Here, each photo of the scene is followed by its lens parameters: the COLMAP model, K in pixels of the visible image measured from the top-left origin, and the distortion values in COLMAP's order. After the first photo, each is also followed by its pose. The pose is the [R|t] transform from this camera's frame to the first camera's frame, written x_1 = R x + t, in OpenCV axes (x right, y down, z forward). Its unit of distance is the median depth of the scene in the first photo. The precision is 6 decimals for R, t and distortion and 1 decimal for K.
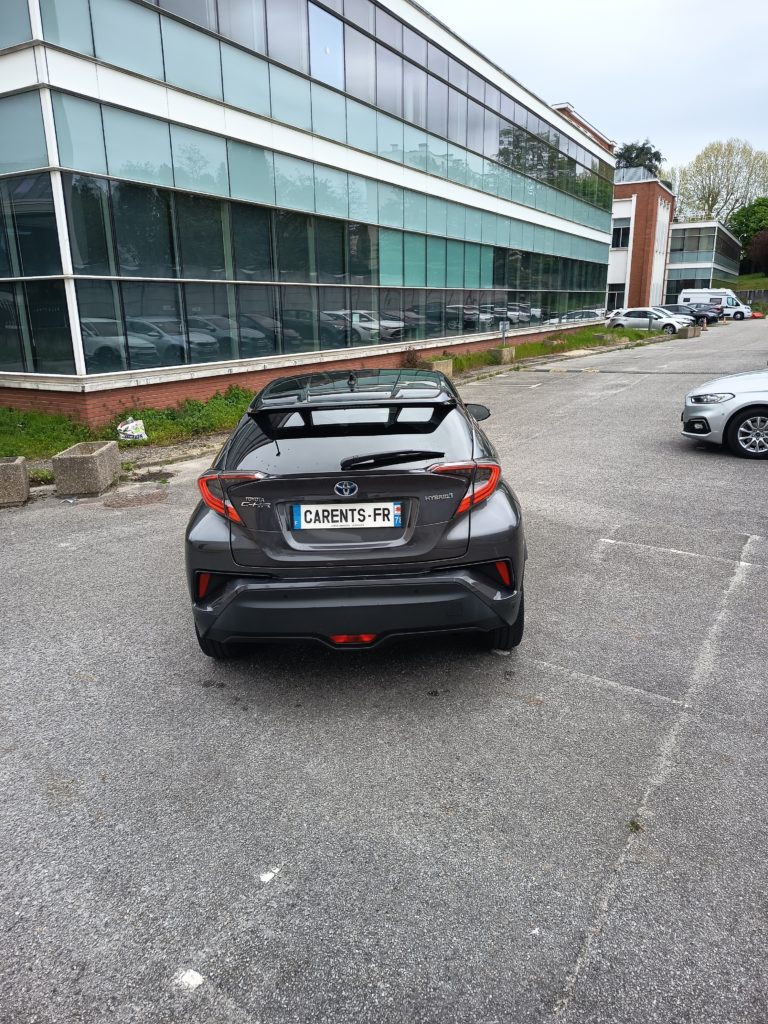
lens RADIAL K [[709.0, 0, 381.0], [0, 709.0, 510.1], [0, 0, 1]] dist [0.054968, -0.069986]
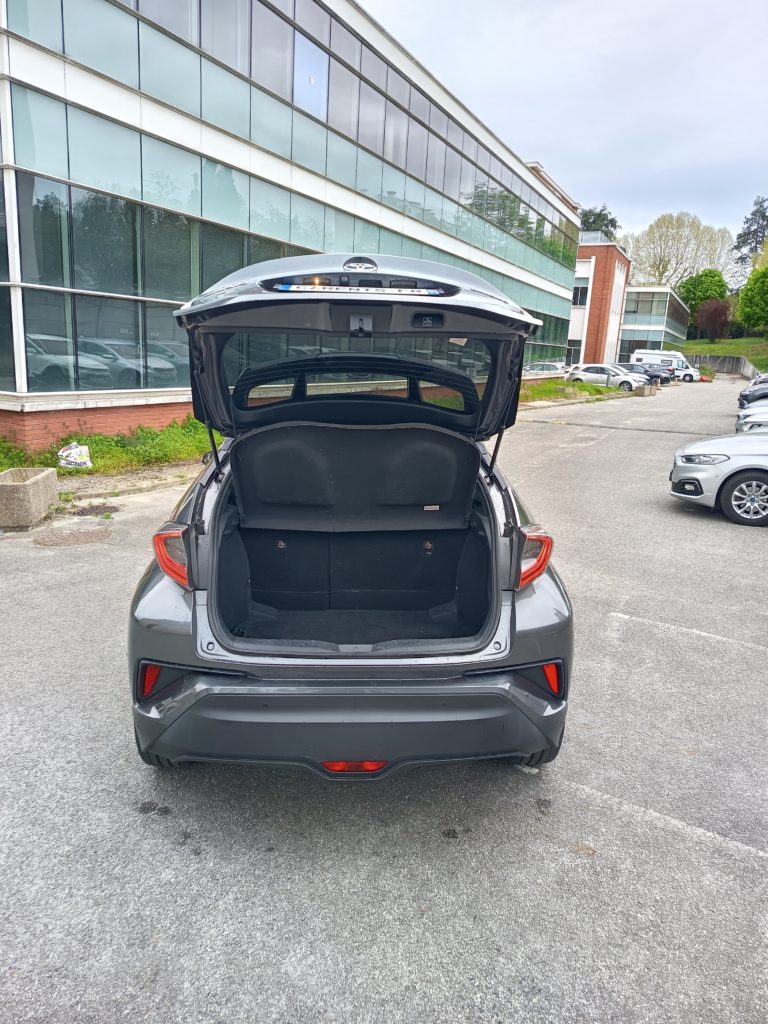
lens RADIAL K [[711.1, 0, 385.3], [0, 711.1, 504.6], [0, 0, 1]] dist [0.044537, -0.047128]
pose [[0.995872, 0.052305, 0.074183, -0.029115], [-0.047638, 0.996855, -0.063338, -0.016242], [-0.077263, 0.059542, 0.995231, 0.094058]]
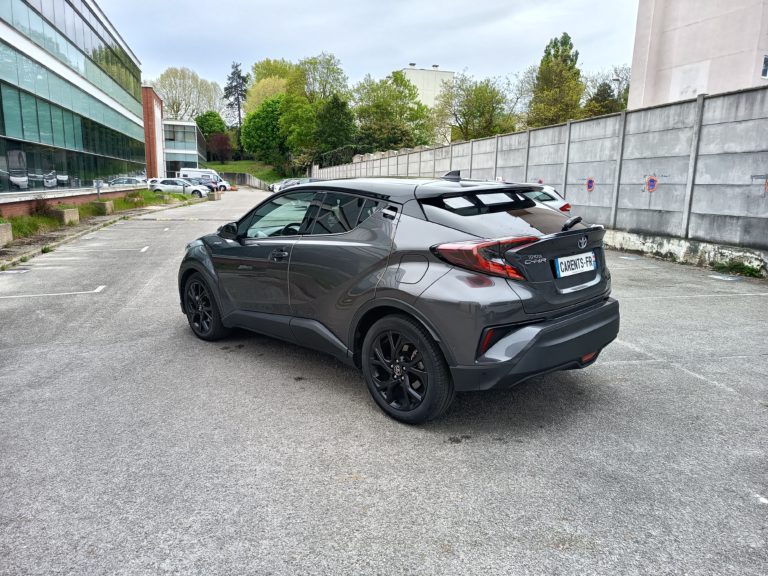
lens RADIAL K [[533.3, 0, 381.6], [0, 533.3, 288.3], [0, 0, 1]] dist [0.044537, -0.047128]
pose [[0.707201, -0.100539, 0.699827, -0.382211], [0.158930, 0.987111, -0.018794, 0.005226], [-0.688918, 0.124515, 0.714065, 0.204025]]
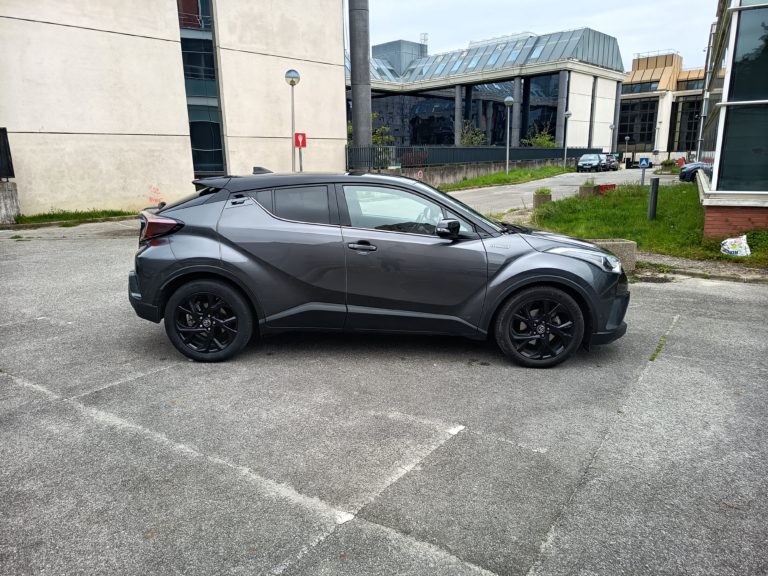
lens RADIAL K [[533.3, 0, 381.6], [0, 533.3, 288.3], [0, 0, 1]] dist [0.044537, -0.047128]
pose [[-0.001086, 0.248873, -0.968535, 0.555984], [-0.259245, 0.935353, 0.240638, -0.139299], [0.965811, 0.251349, 0.063503, 0.586618]]
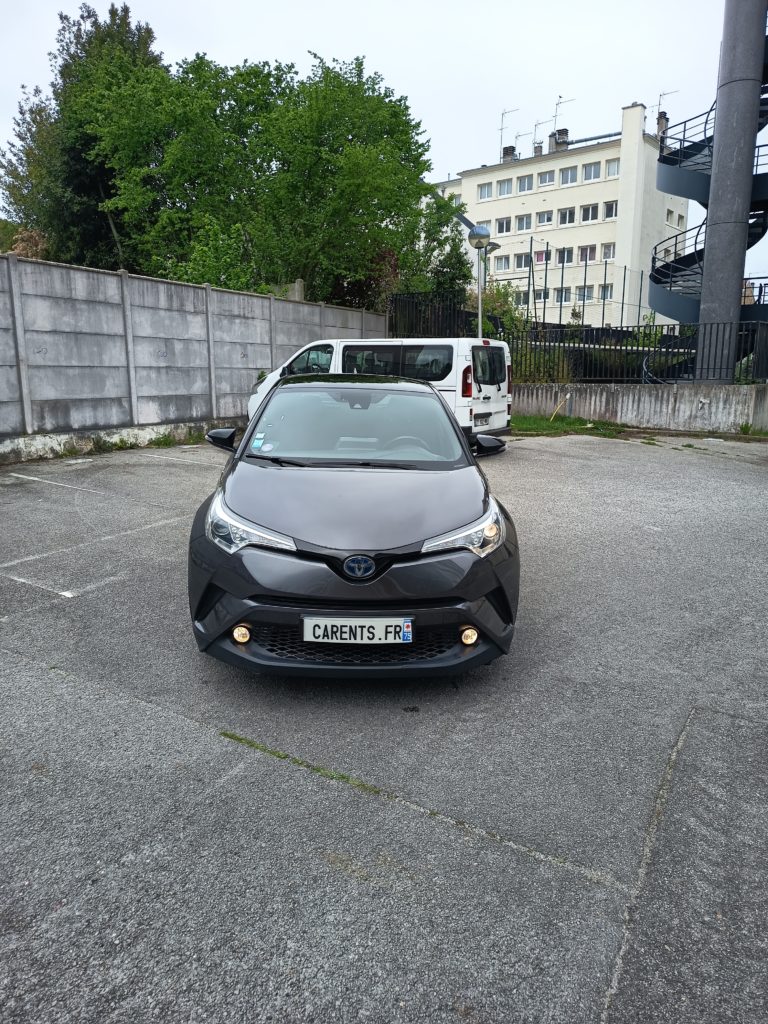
lens RADIAL K [[713.6, 0, 382.4], [0, 713.6, 503.5], [0, 0, 1]] dist [0.041358, -0.045889]
pose [[-0.997750, 0.026728, -0.061492, 0.000682], [-0.003744, 0.893475, 0.449097, -0.293625], [0.066945, 0.448317, -0.891364, 1.180674]]
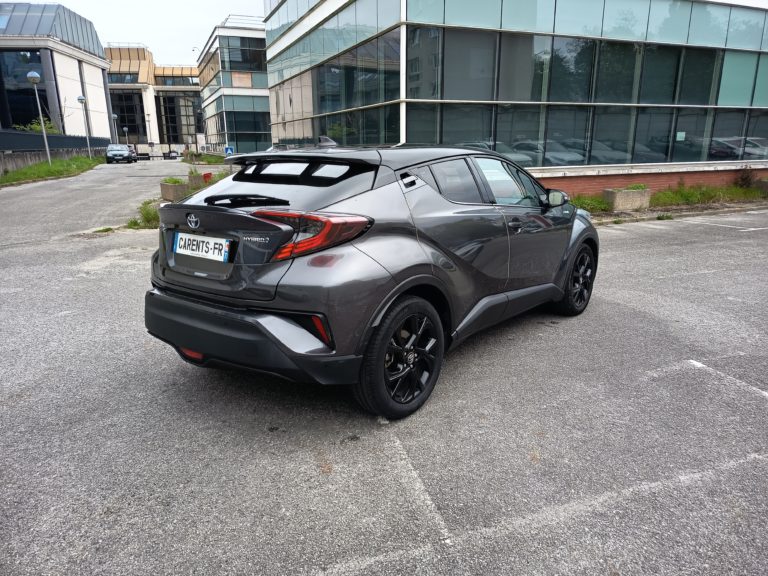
lens RADIAL K [[531.3, 0, 382.6], [0, 531.3, 290.8], [0, 0, 1]] dist [0.041354, -0.040625]
pose [[0.784245, 0.171433, -0.596298, 0.267527], [-0.174179, 0.983254, 0.053603, -0.007045], [0.595501, 0.061825, 0.800972, 0.185153]]
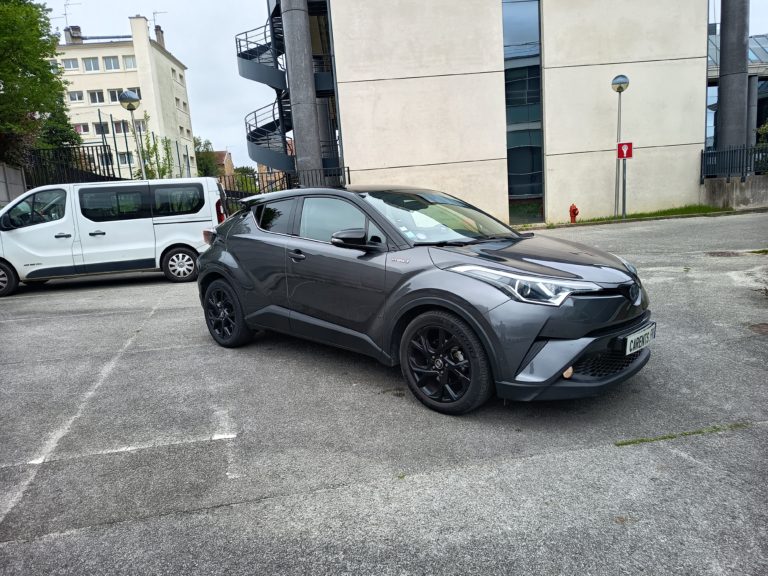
lens RADIAL K [[533.3, 0, 381.6], [0, 533.3, 288.3], [0, 0, 1]] dist [0.044537, -0.047128]
pose [[-0.672946, 0.183702, -0.716517, 0.393152], [-0.120236, 0.928621, 0.351006, -0.210221], [0.729854, 0.322359, -0.602824, 0.956998]]
